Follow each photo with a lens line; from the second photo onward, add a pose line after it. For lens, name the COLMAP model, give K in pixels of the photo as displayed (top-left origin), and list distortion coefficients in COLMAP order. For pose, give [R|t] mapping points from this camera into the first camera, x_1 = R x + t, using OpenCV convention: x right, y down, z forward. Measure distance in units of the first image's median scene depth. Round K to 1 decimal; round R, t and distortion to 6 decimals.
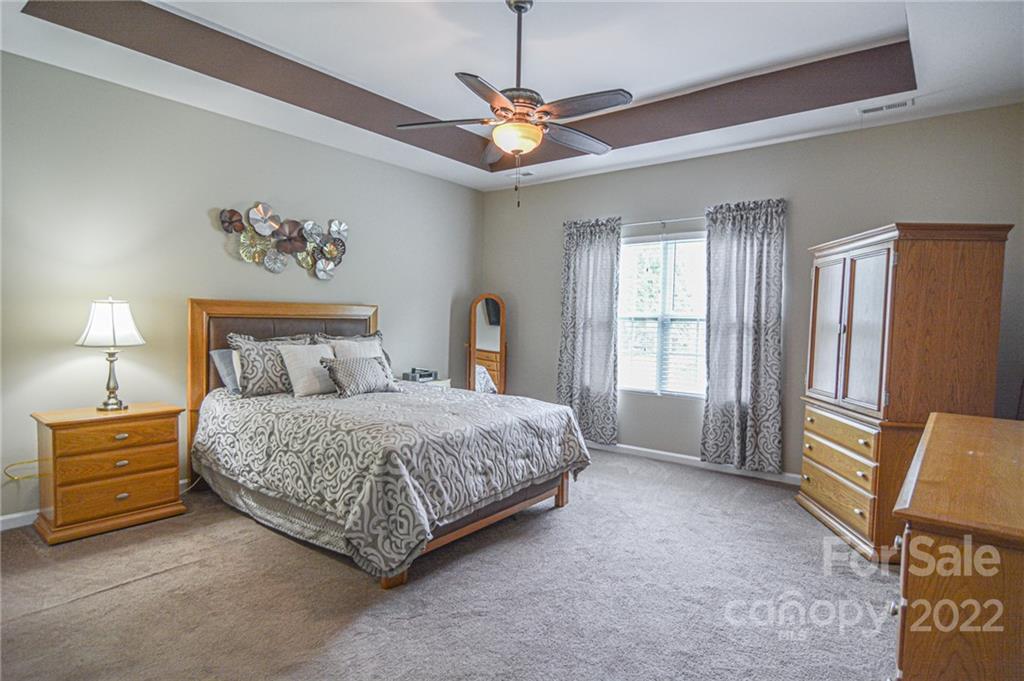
lens RADIAL K [[546.8, 0, 511.7], [0, 546.8, 342.2], [0, 0, 1]] dist [0.006165, -0.007595]
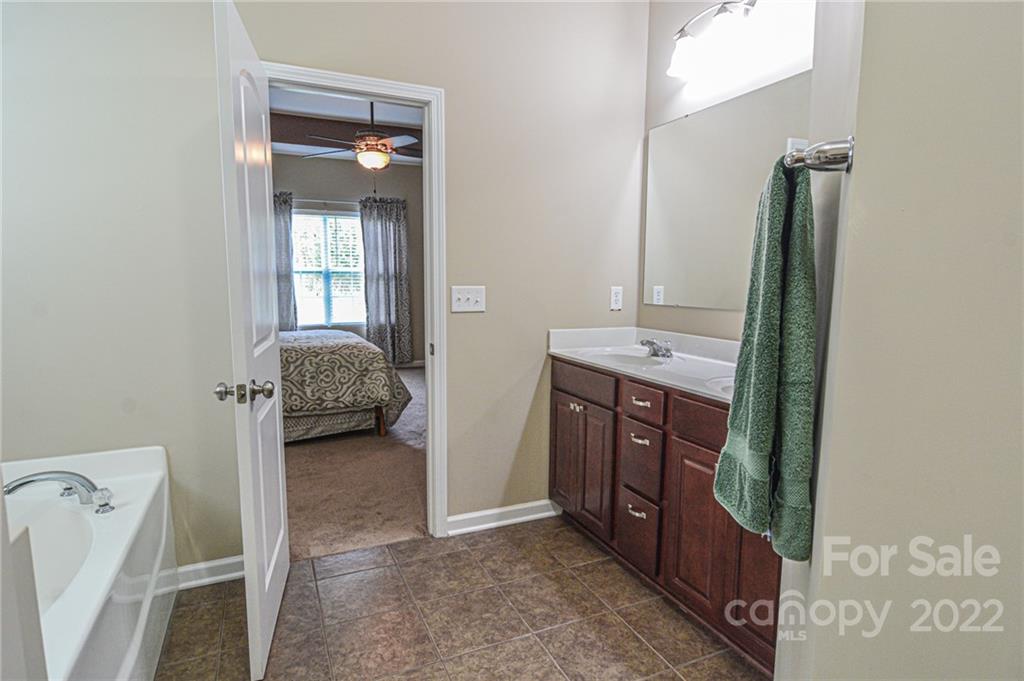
lens RADIAL K [[546.8, 0, 514.5], [0, 546.8, 348.5], [0, 0, 1]] dist [0.006165, -0.007595]
pose [[0.448141, -0.133091, 0.884000, -1.322333], [0.040501, 0.990863, 0.128648, -0.016226], [-0.893045, -0.021850, 0.449436, -0.096437]]
